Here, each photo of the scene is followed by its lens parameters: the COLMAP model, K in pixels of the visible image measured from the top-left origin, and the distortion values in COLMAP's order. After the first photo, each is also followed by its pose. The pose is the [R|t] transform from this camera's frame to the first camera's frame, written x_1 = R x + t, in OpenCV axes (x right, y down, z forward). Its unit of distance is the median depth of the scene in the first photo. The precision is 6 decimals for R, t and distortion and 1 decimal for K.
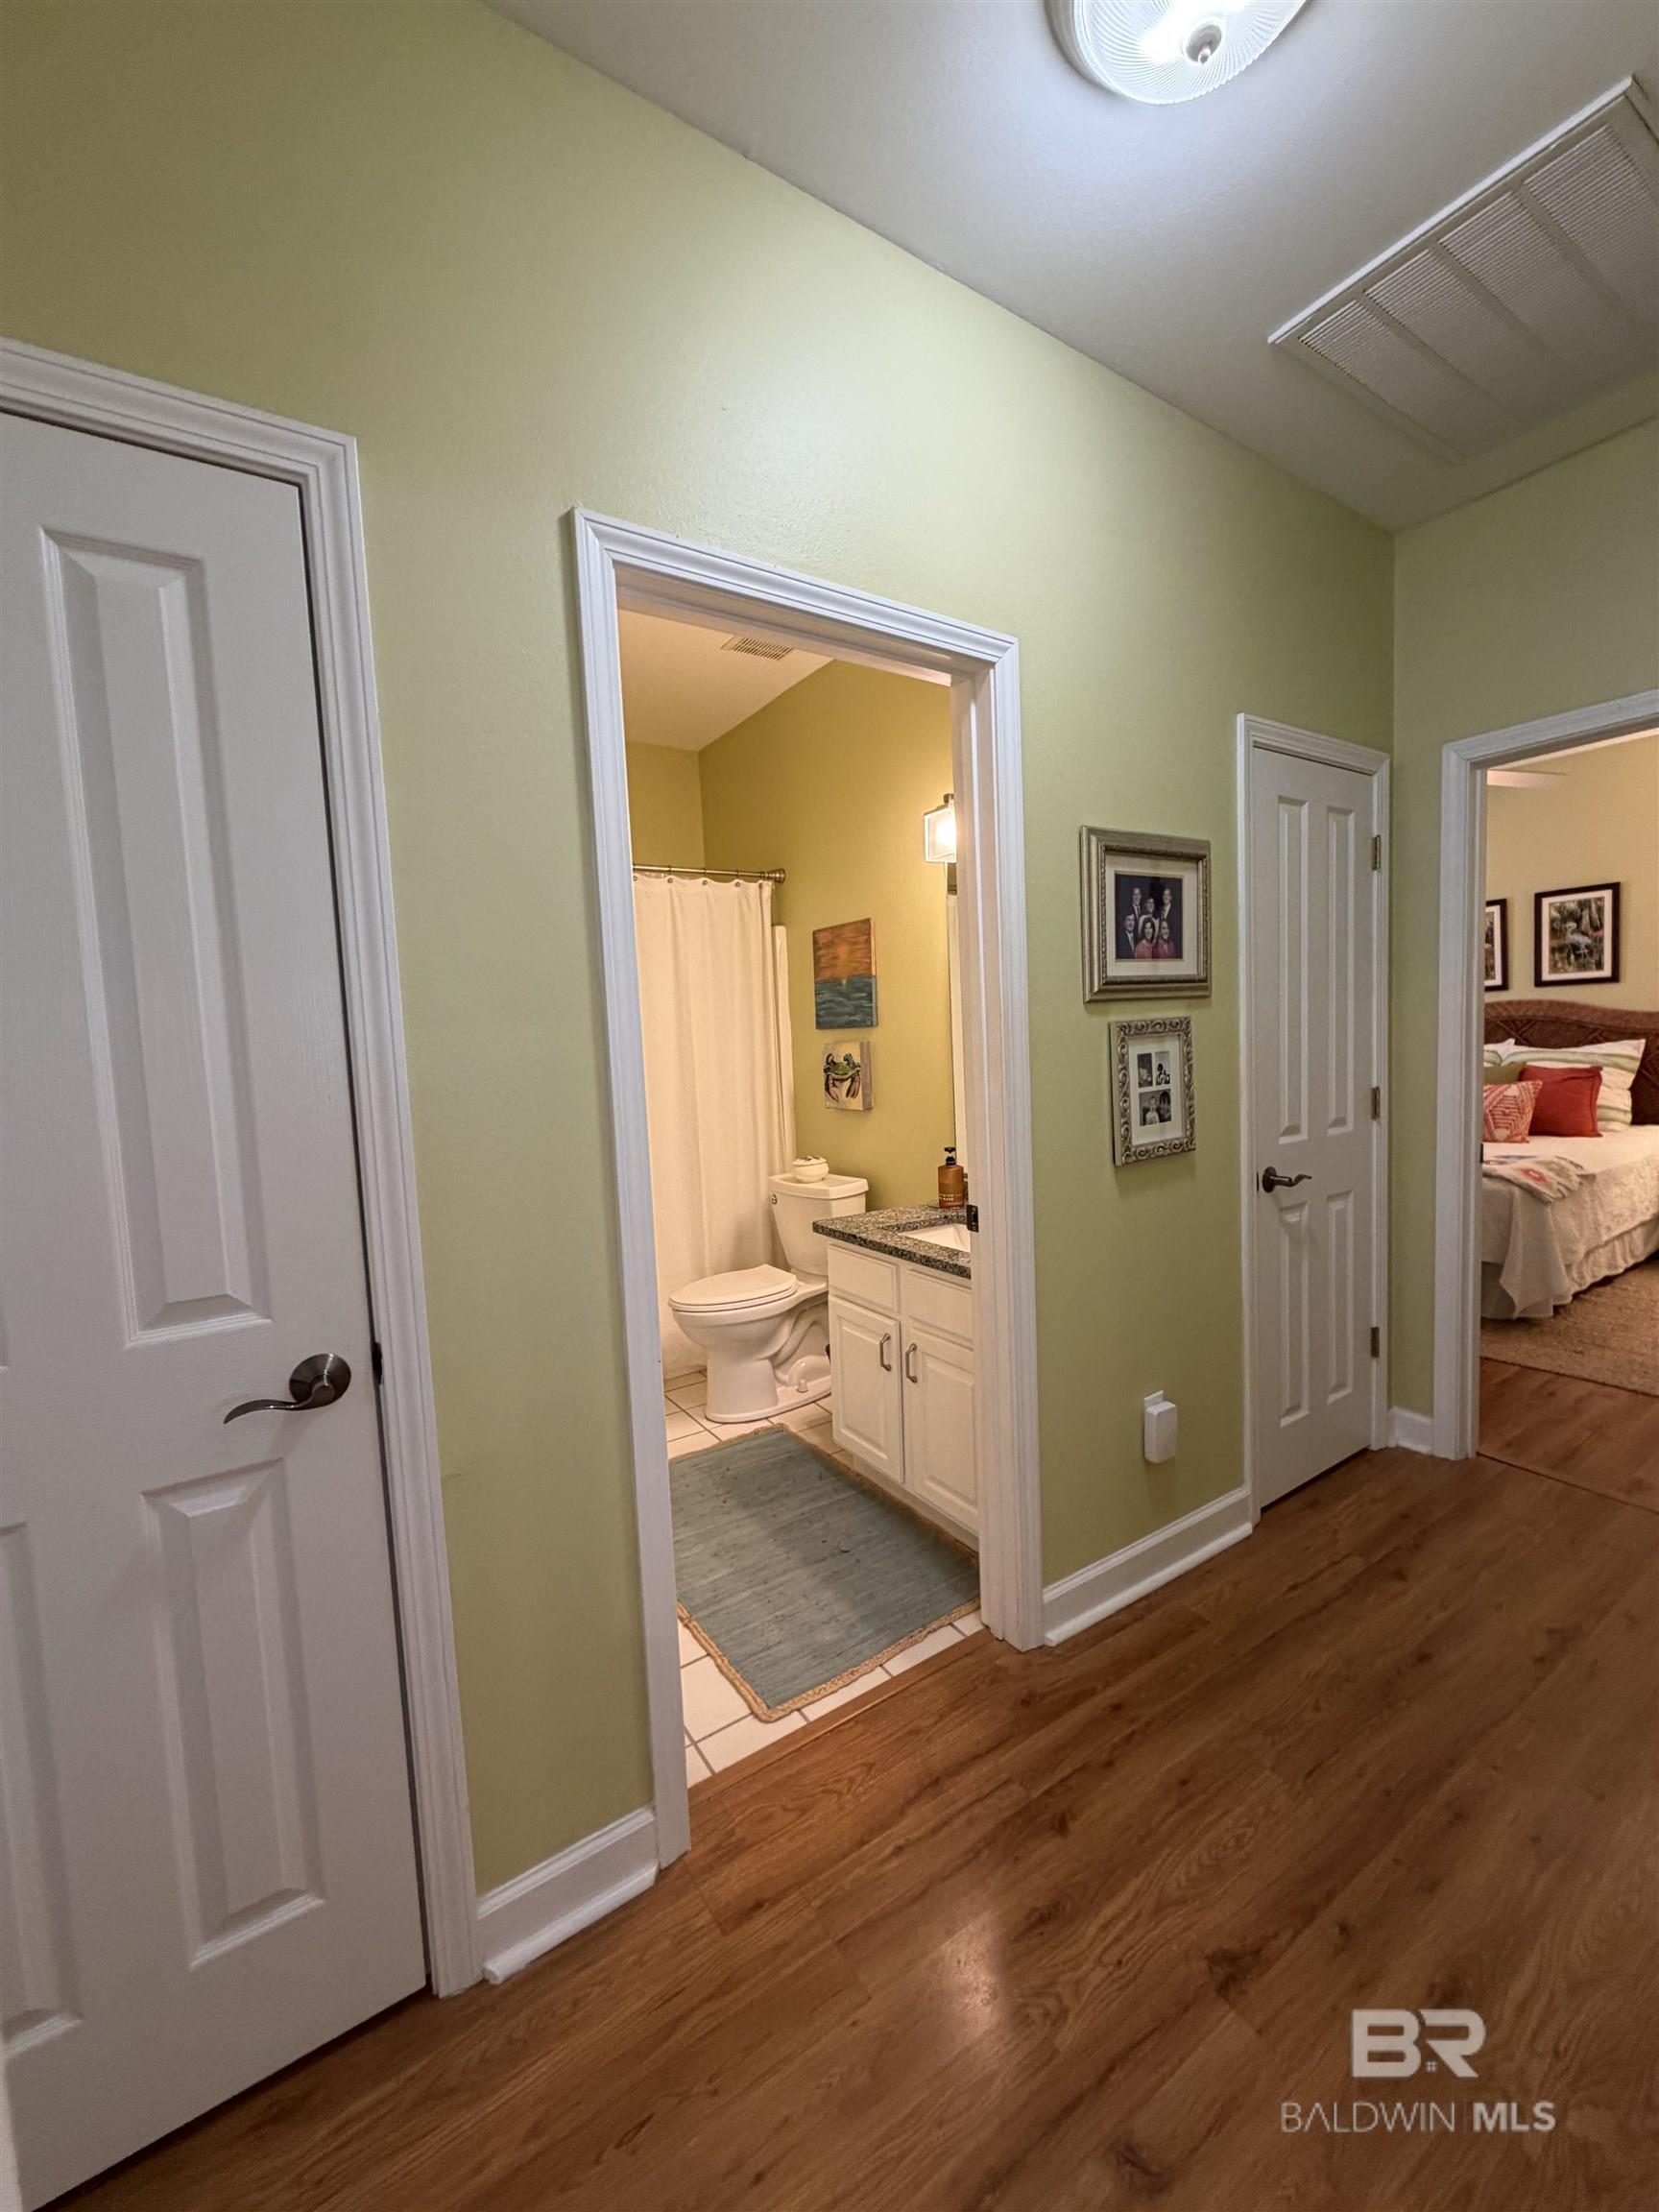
lens RADIAL K [[893.9, 0, 831.6], [0, 893.9, 1101.5], [0, 0, 1]] dist [-0.000118, 0.000208]
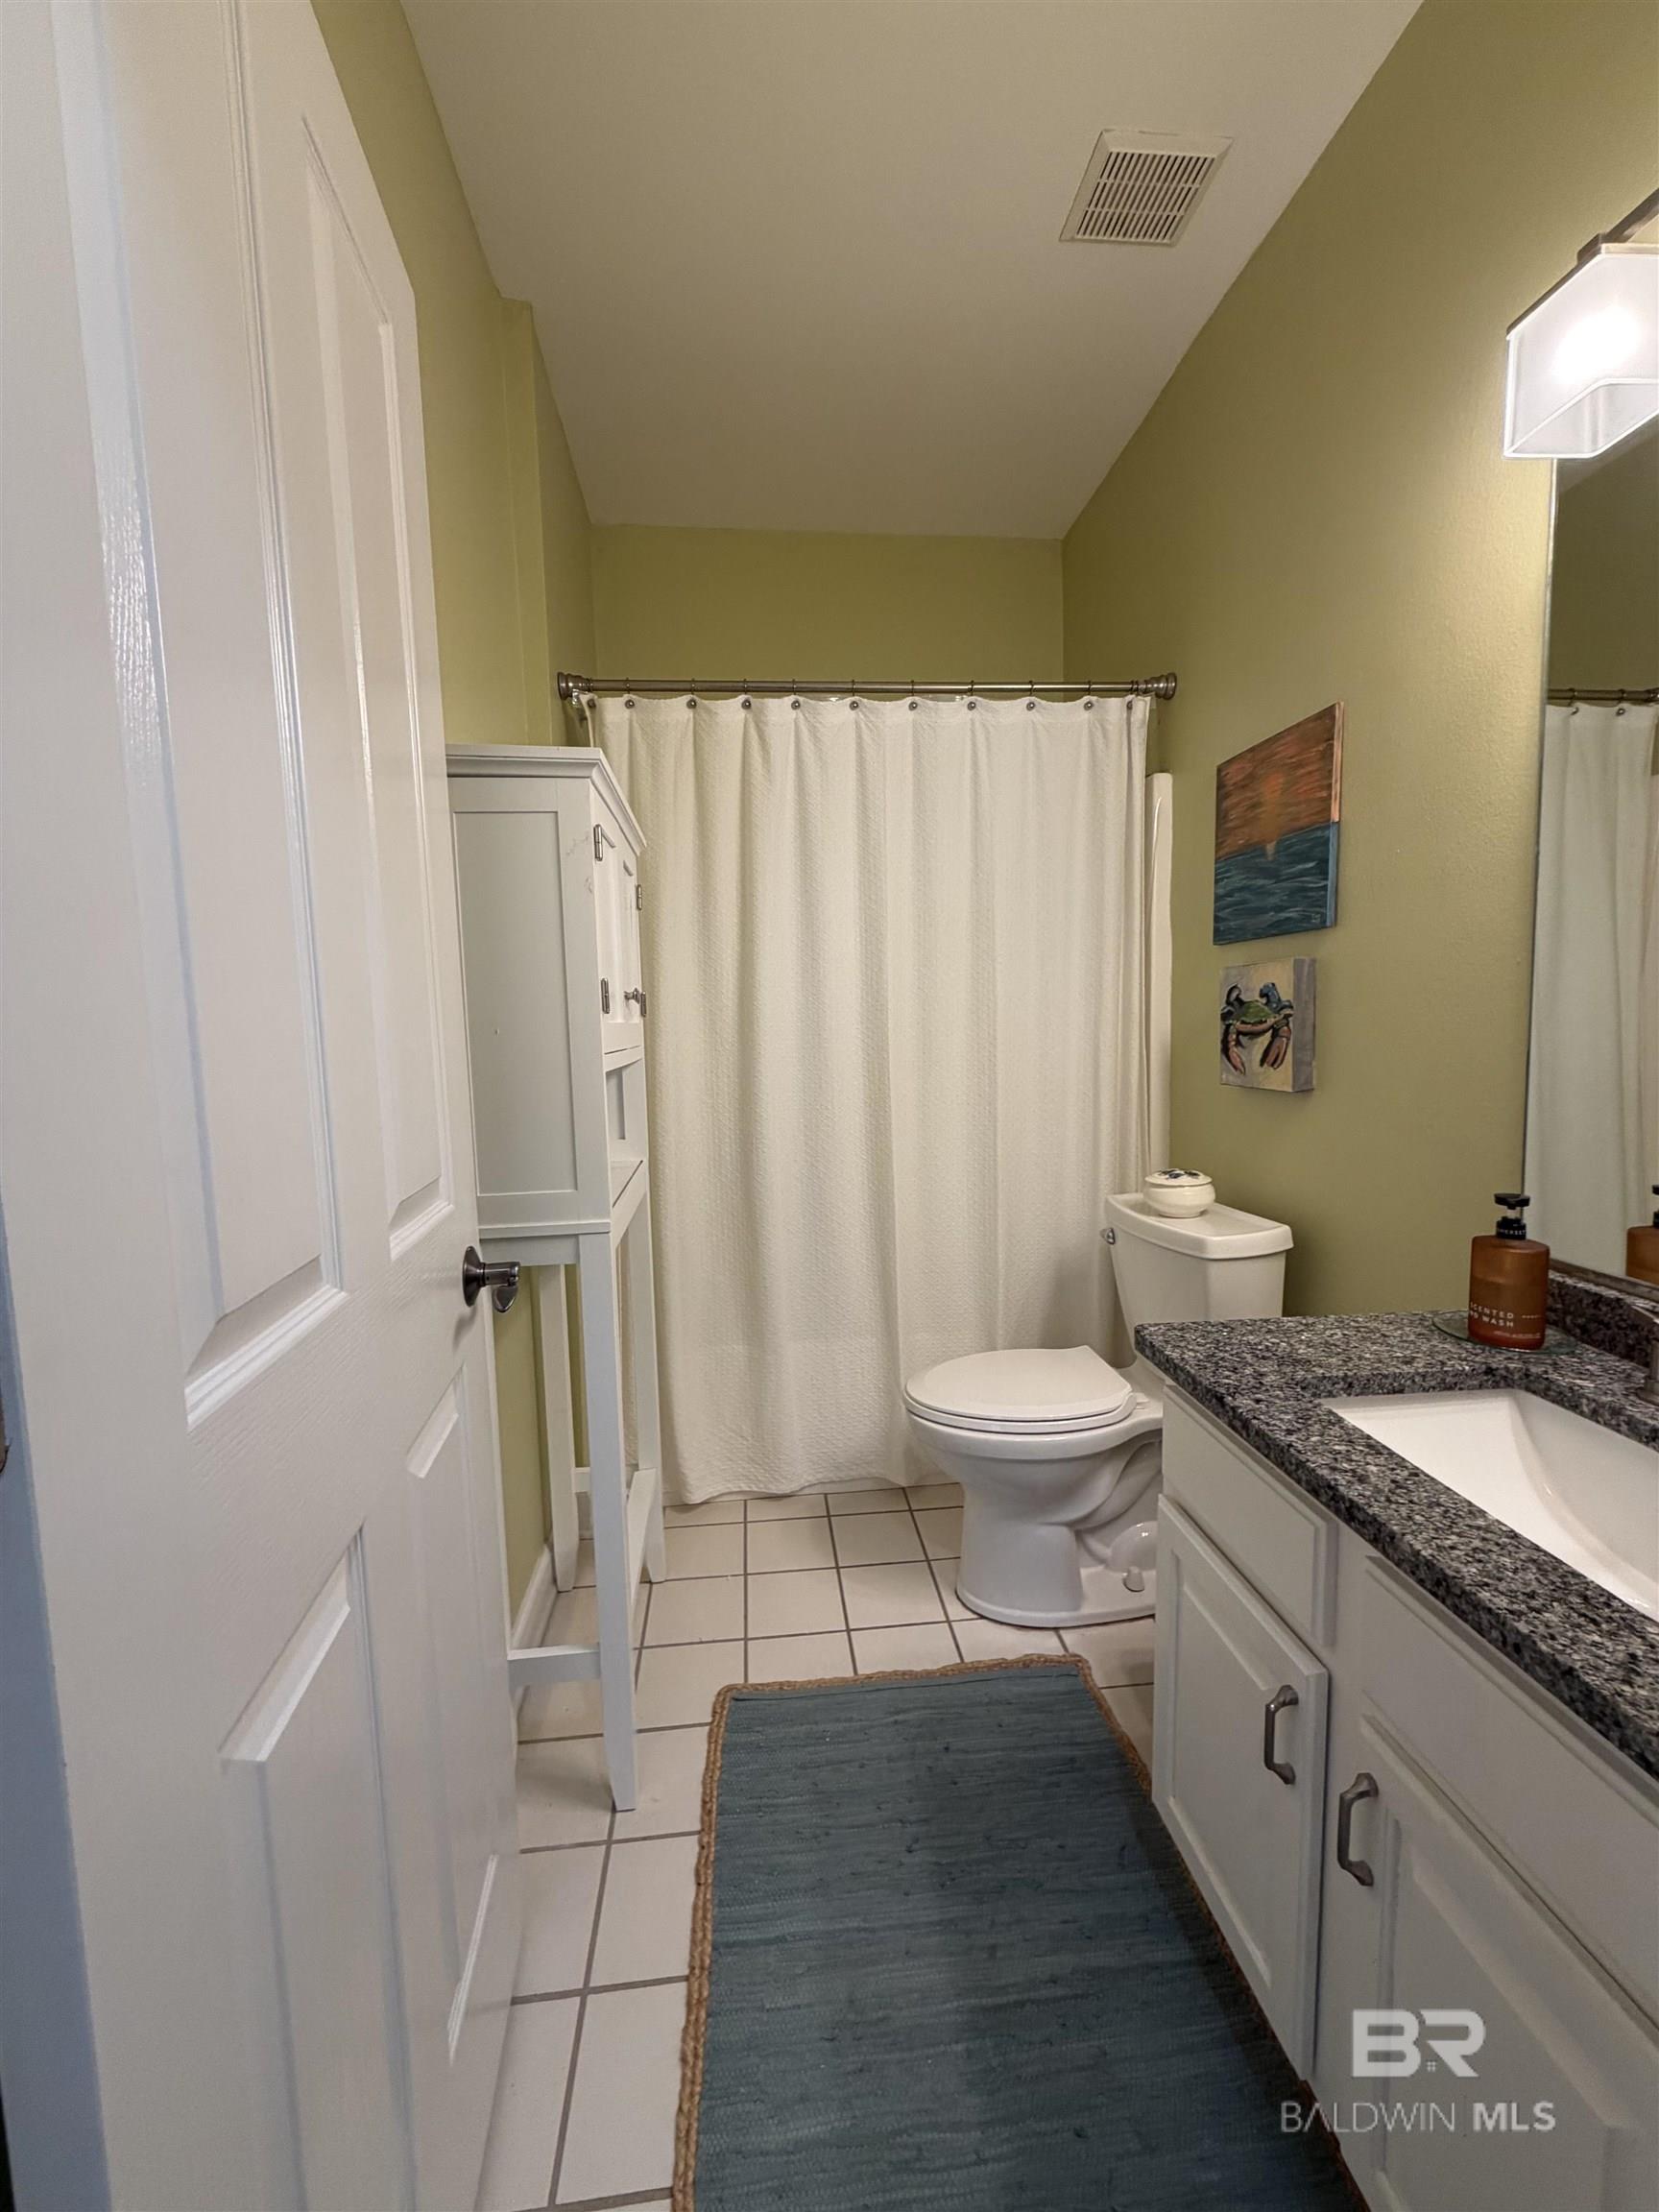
lens RADIAL K [[893.9, 0, 819.8], [0, 893.9, 1105.0], [0, 0, 1]] dist [-0.000118, 0.000208]
pose [[0.884608, 0.063090, -0.462048, 0.032690], [-0.044298, 0.997694, 0.051420, 0.002589], [0.464227, -0.025018, 0.885363, 0.416351]]
